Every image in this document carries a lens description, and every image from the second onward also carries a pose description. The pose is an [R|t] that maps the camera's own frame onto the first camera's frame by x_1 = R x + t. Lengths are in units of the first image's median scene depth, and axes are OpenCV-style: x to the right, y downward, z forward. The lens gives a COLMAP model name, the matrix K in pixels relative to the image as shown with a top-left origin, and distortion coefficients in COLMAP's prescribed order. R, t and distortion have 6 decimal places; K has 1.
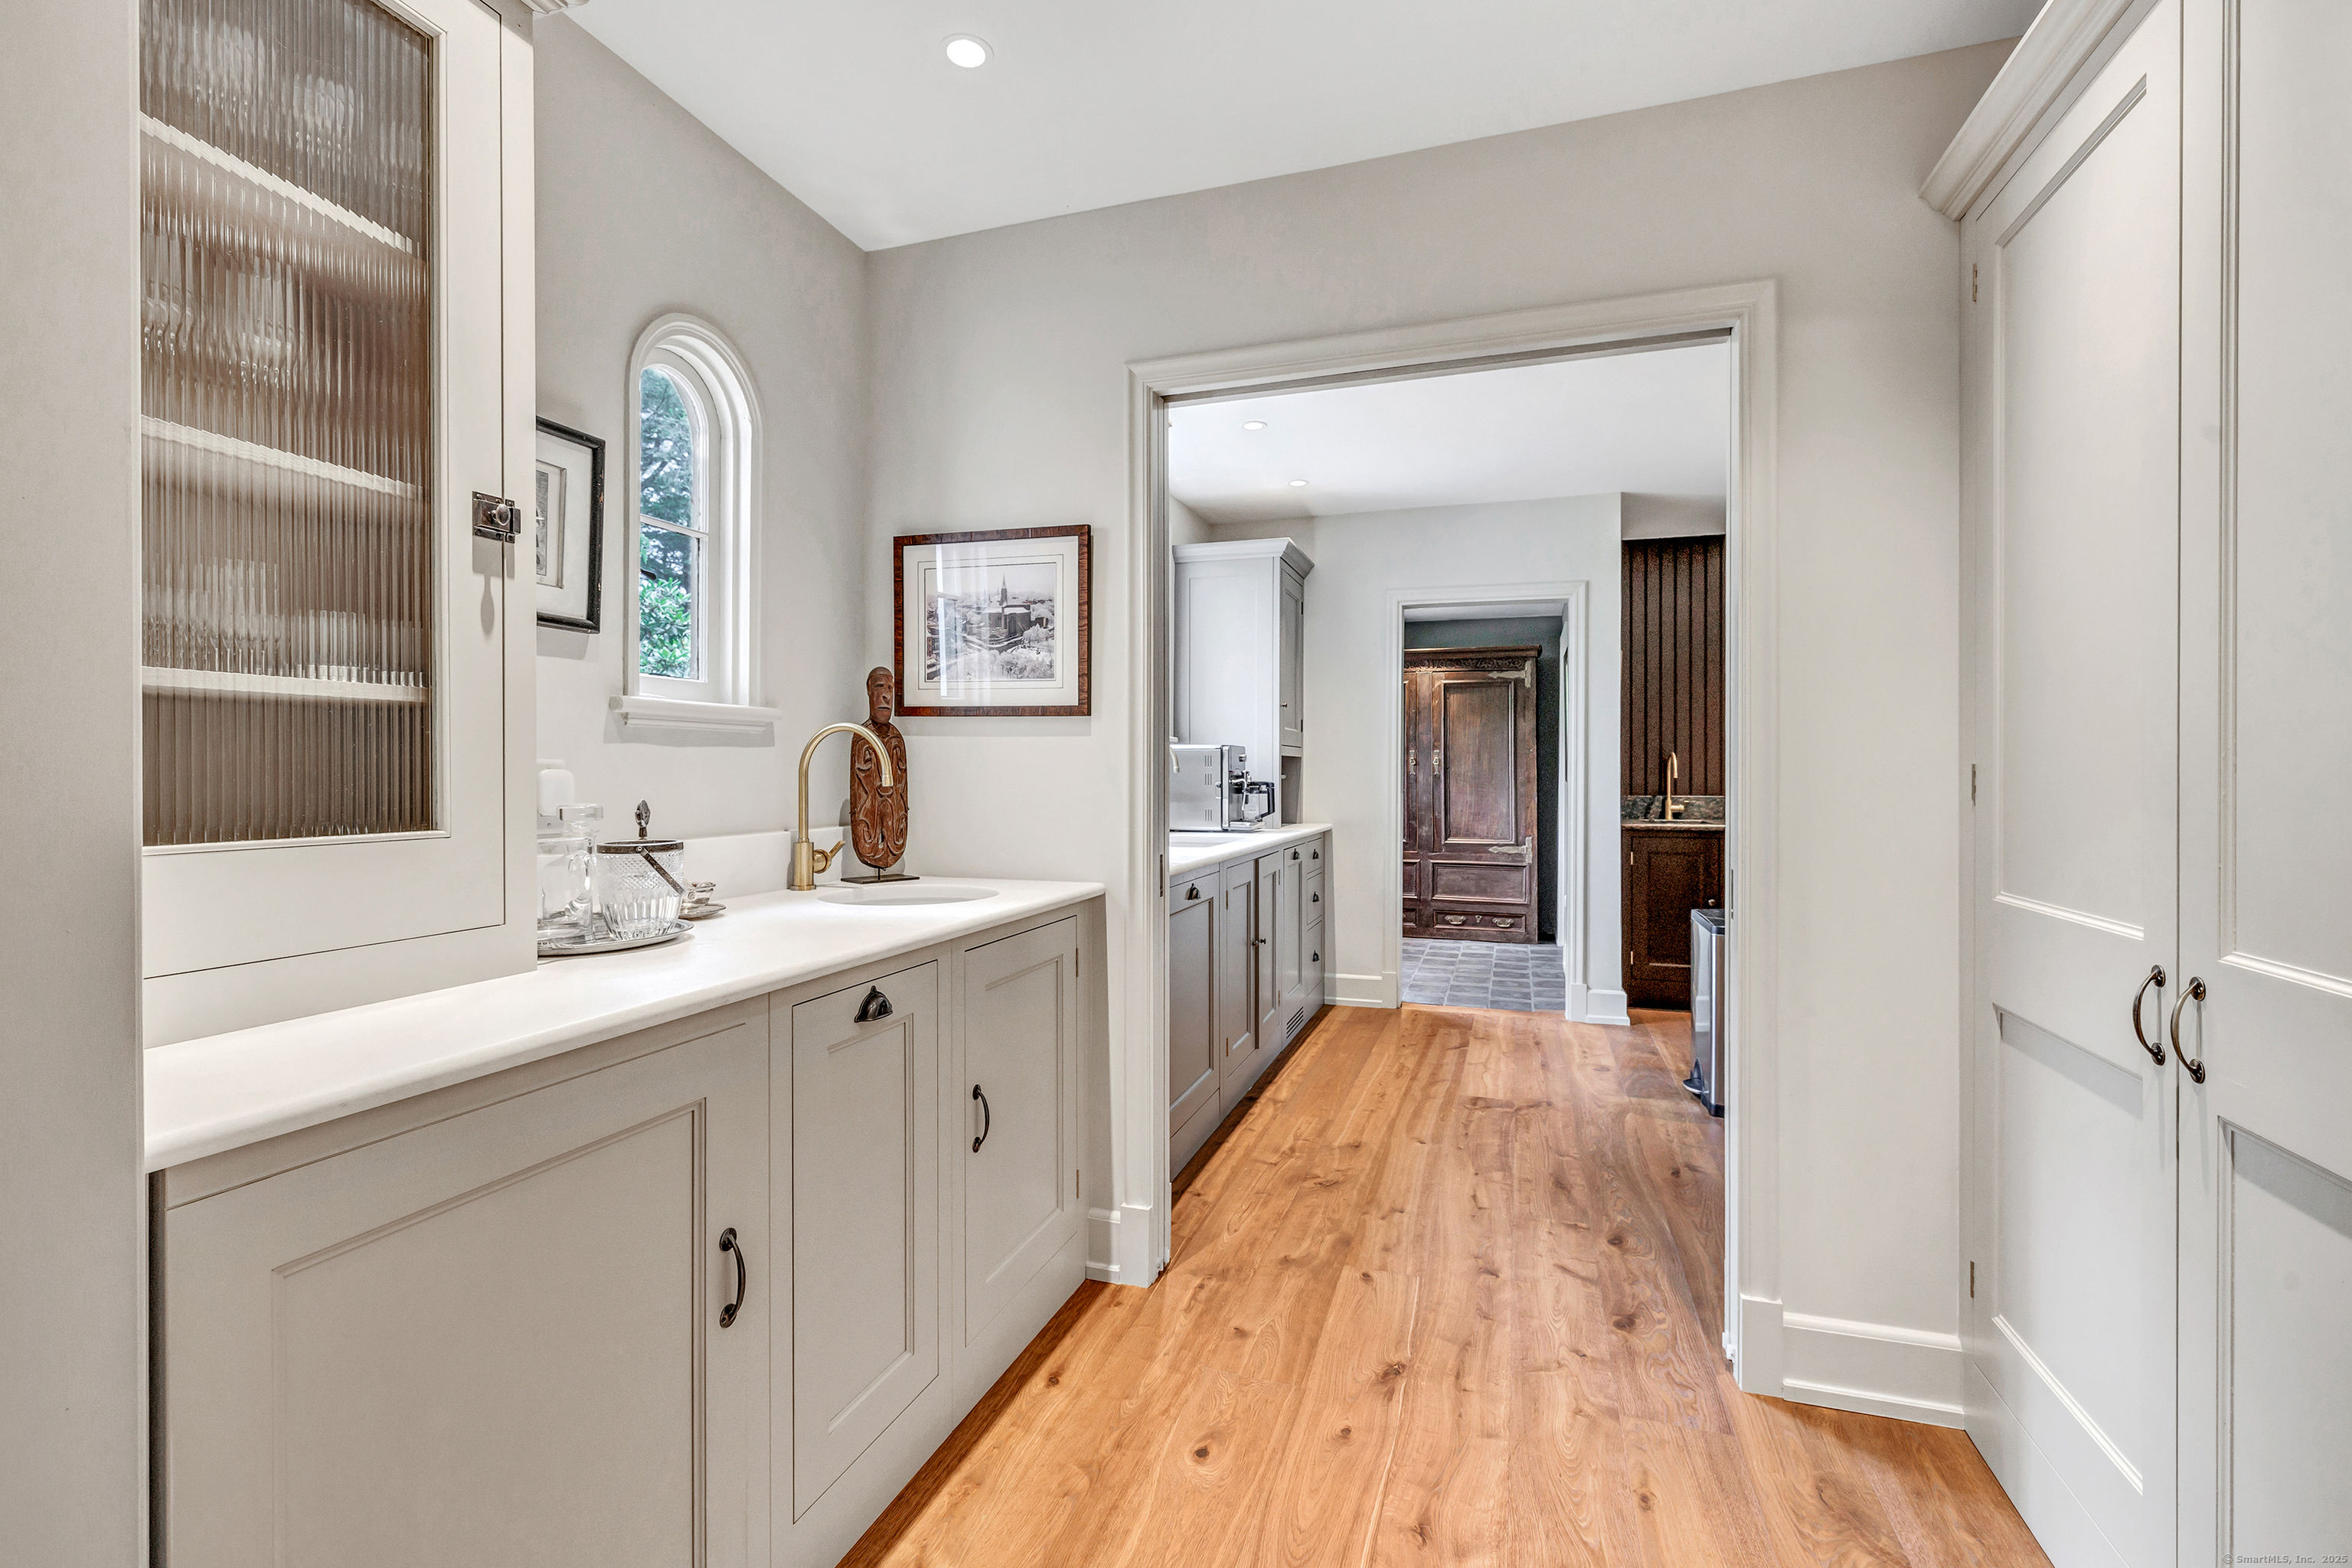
lens RADIAL K [[1029.0, 0, 1196.2], [0, 1029.0, 774.4], [0, 0, 1]] dist [0.008331, 0.000703]
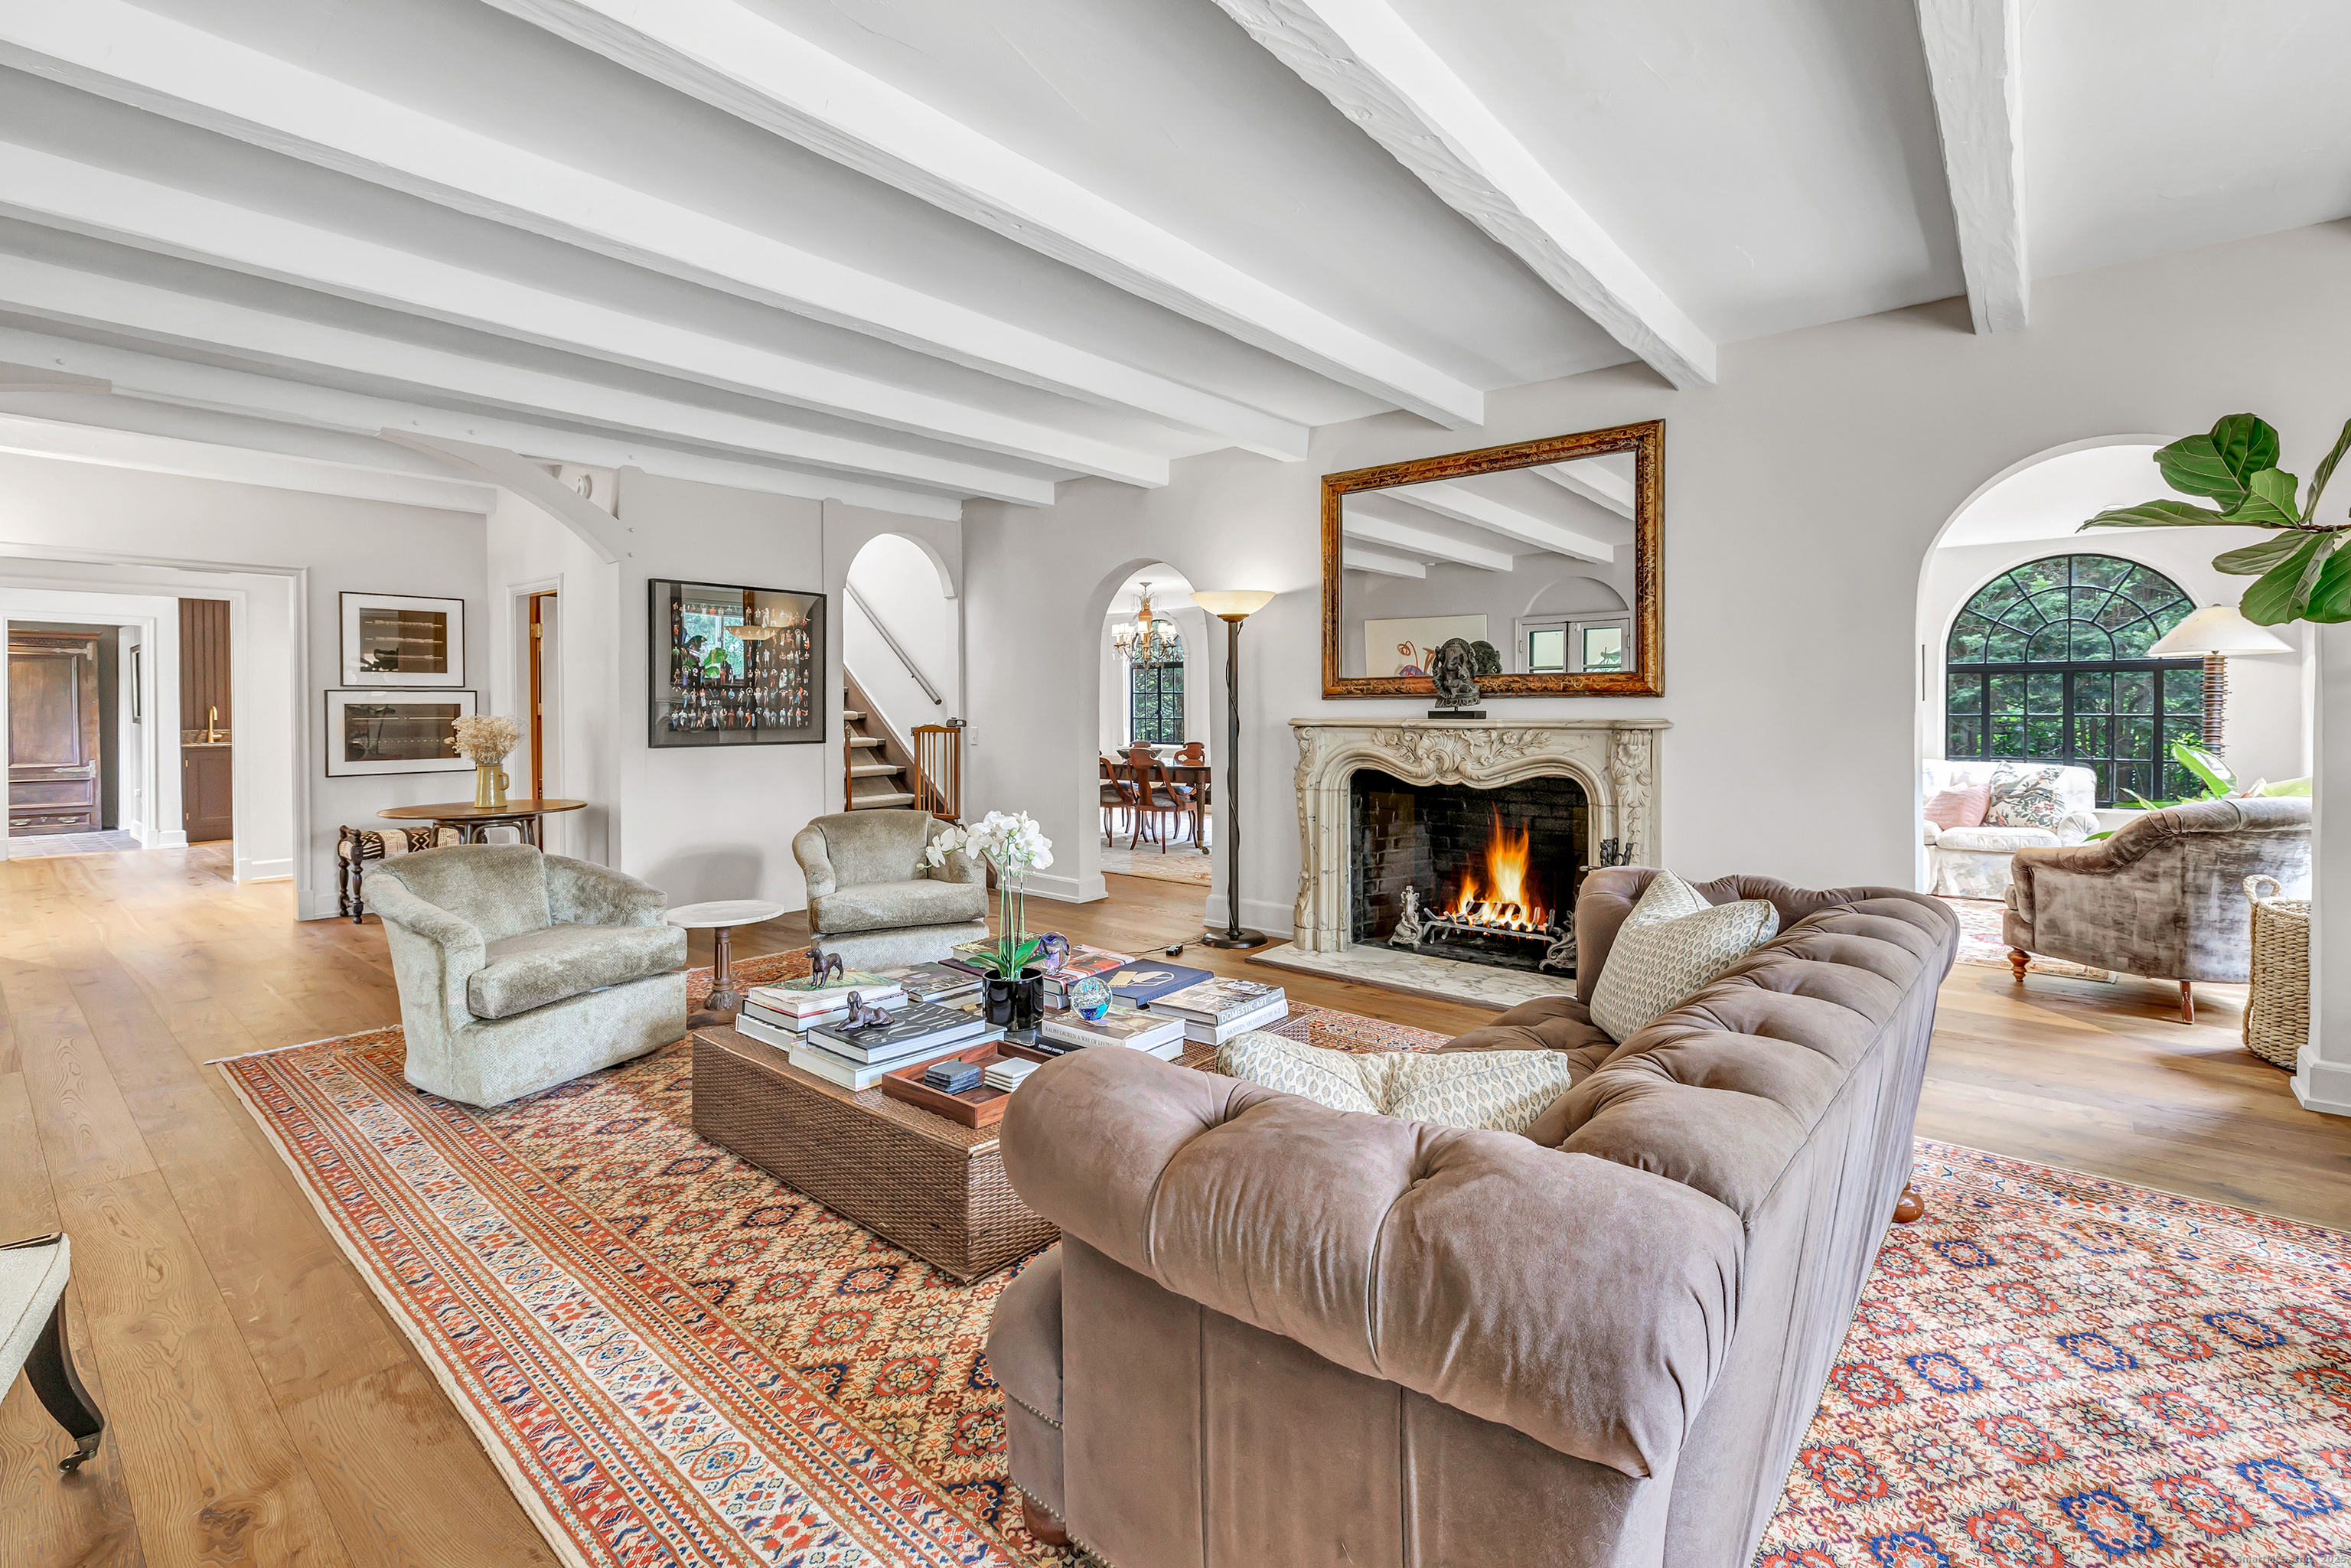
lens RADIAL K [[1028.6, 0, 1175.2], [0, 1028.6, 712.5], [0, 0, 1]] dist [0.008331, 0.000703]
pose [[0.382274, -0.010680, 0.923987, -0.463762], [0.000910, 0.999937, 0.011182, -0.023335], [-0.924049, -0.003433, 0.382259, -1.015836]]
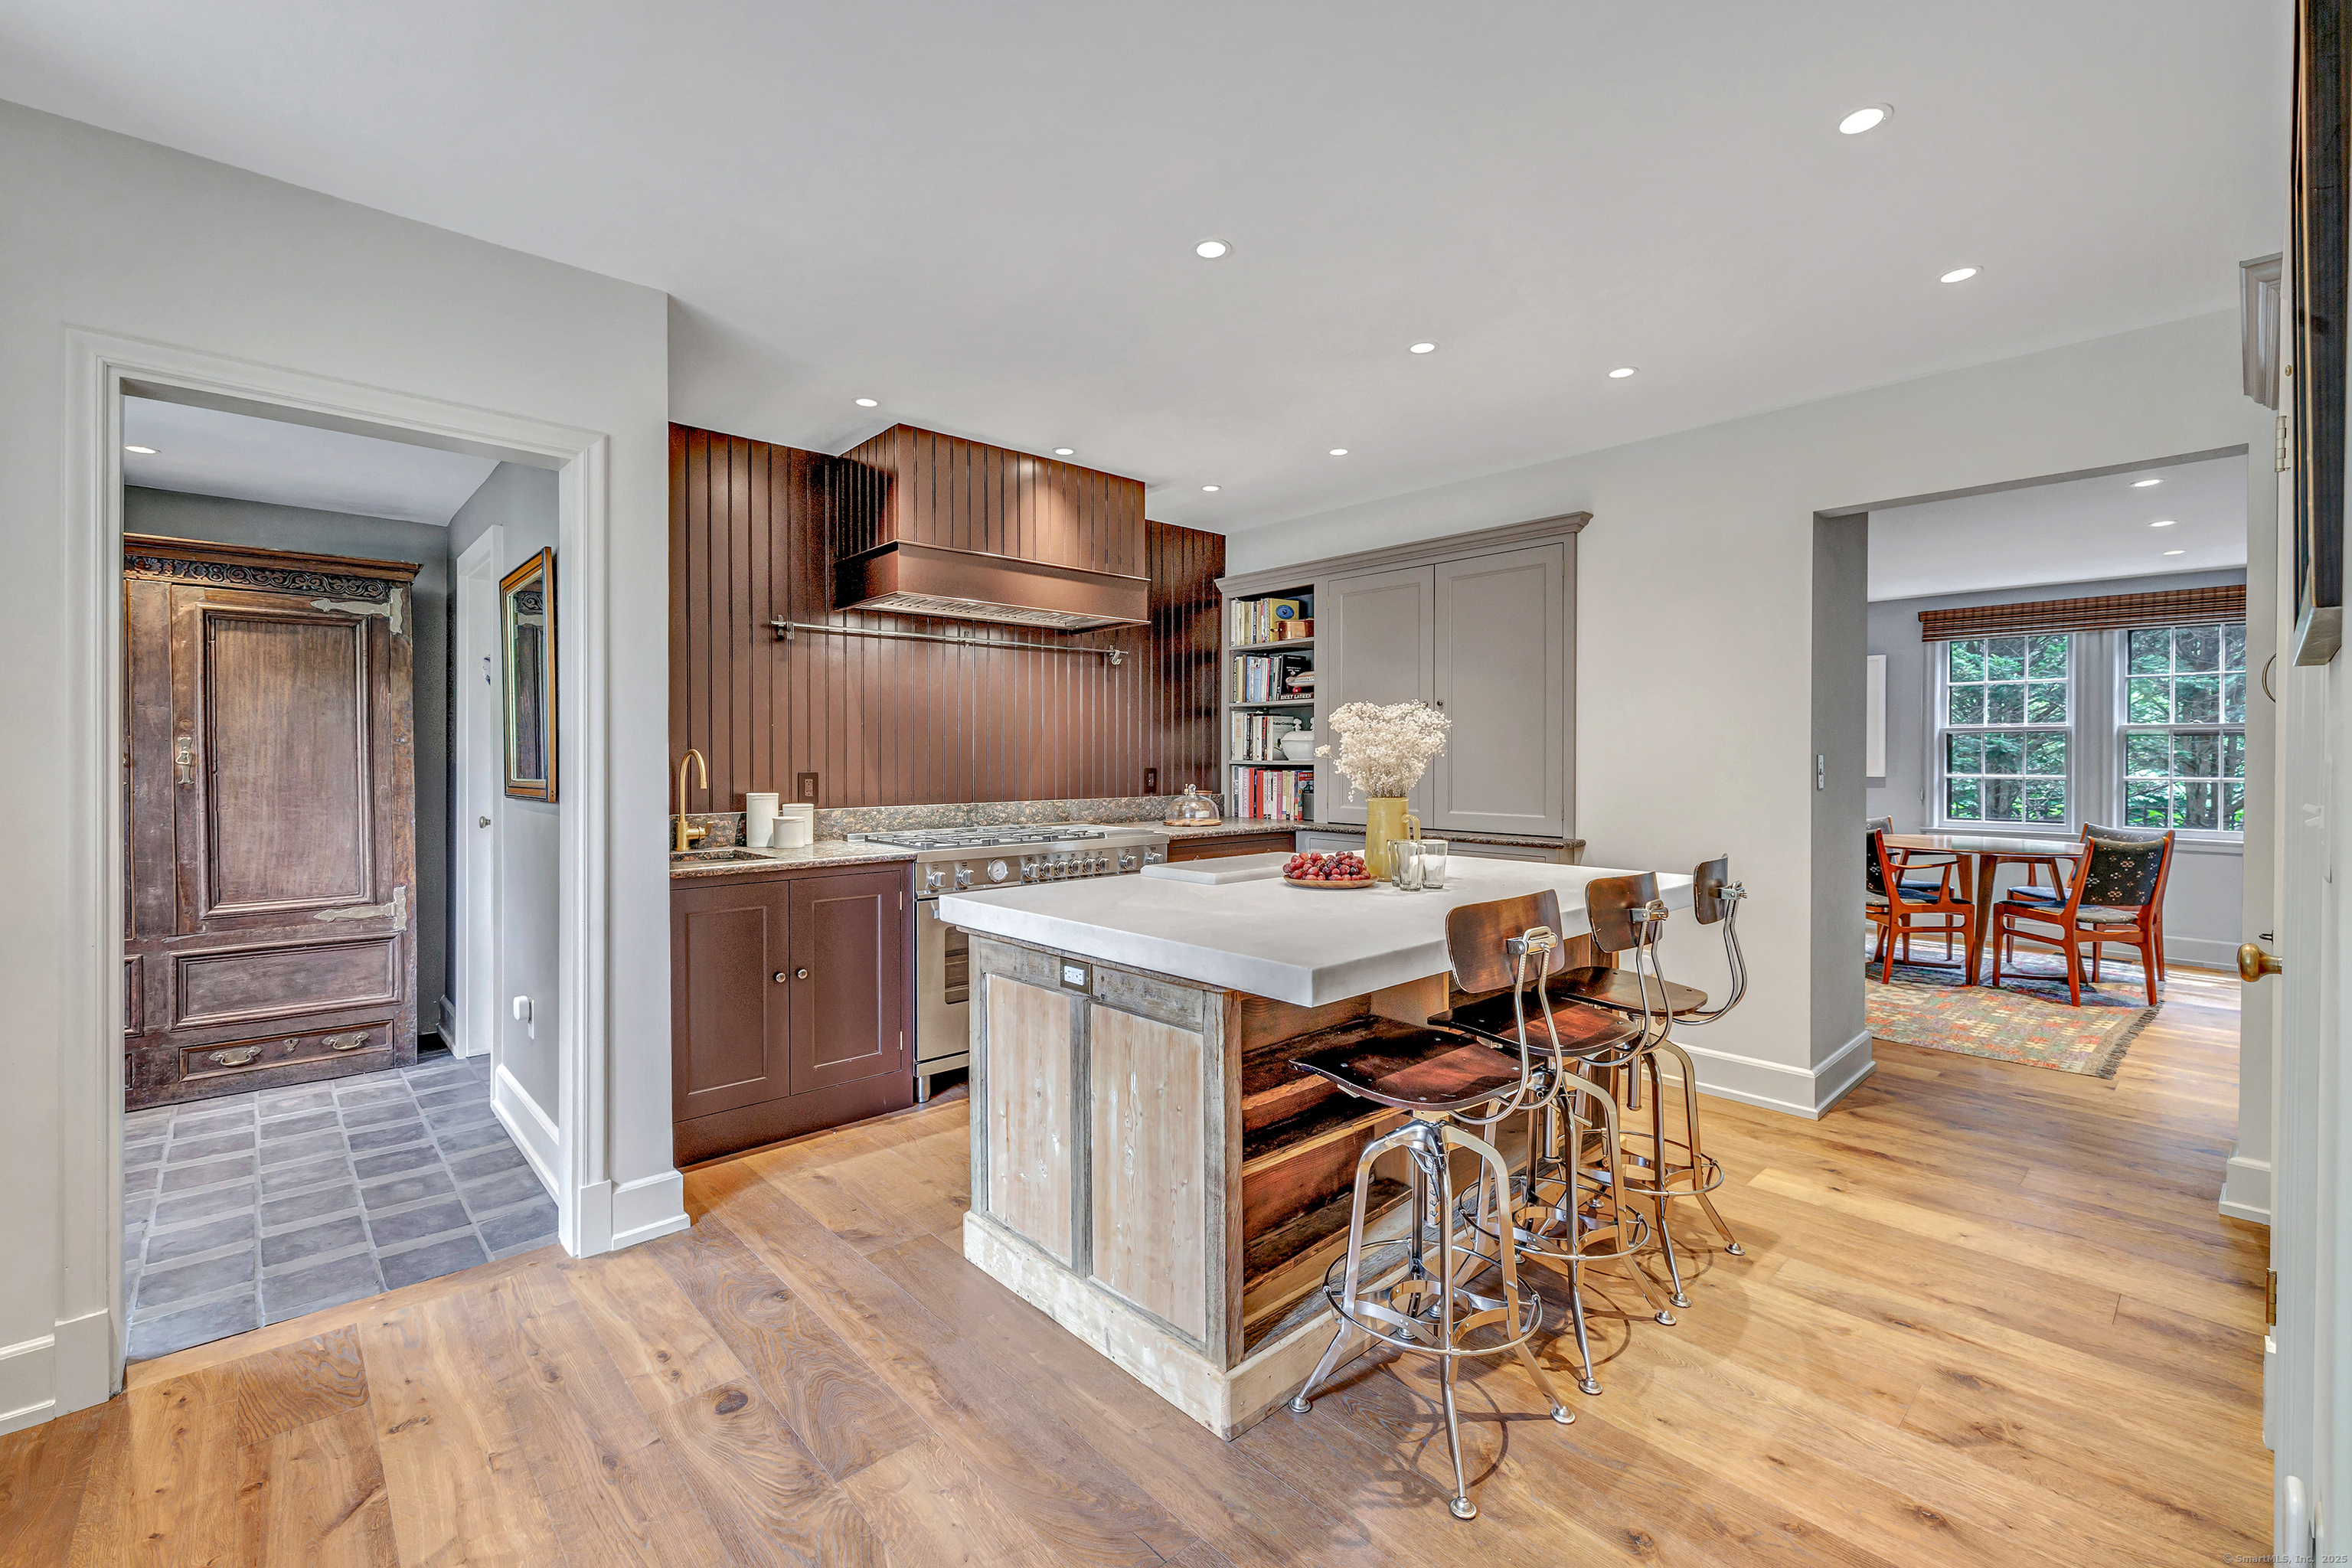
lens RADIAL K [[1029.0, 0, 1168.7], [0, 1029.0, 761.2], [0, 0, 1]] dist [0.008331, 0.000703]
pose [[0.519883, -0.005737, 0.854218, 0.046642], [0.004582, 0.999982, 0.003927, -0.011526], [-0.854225, 0.001873, 0.519900, 0.316163]]
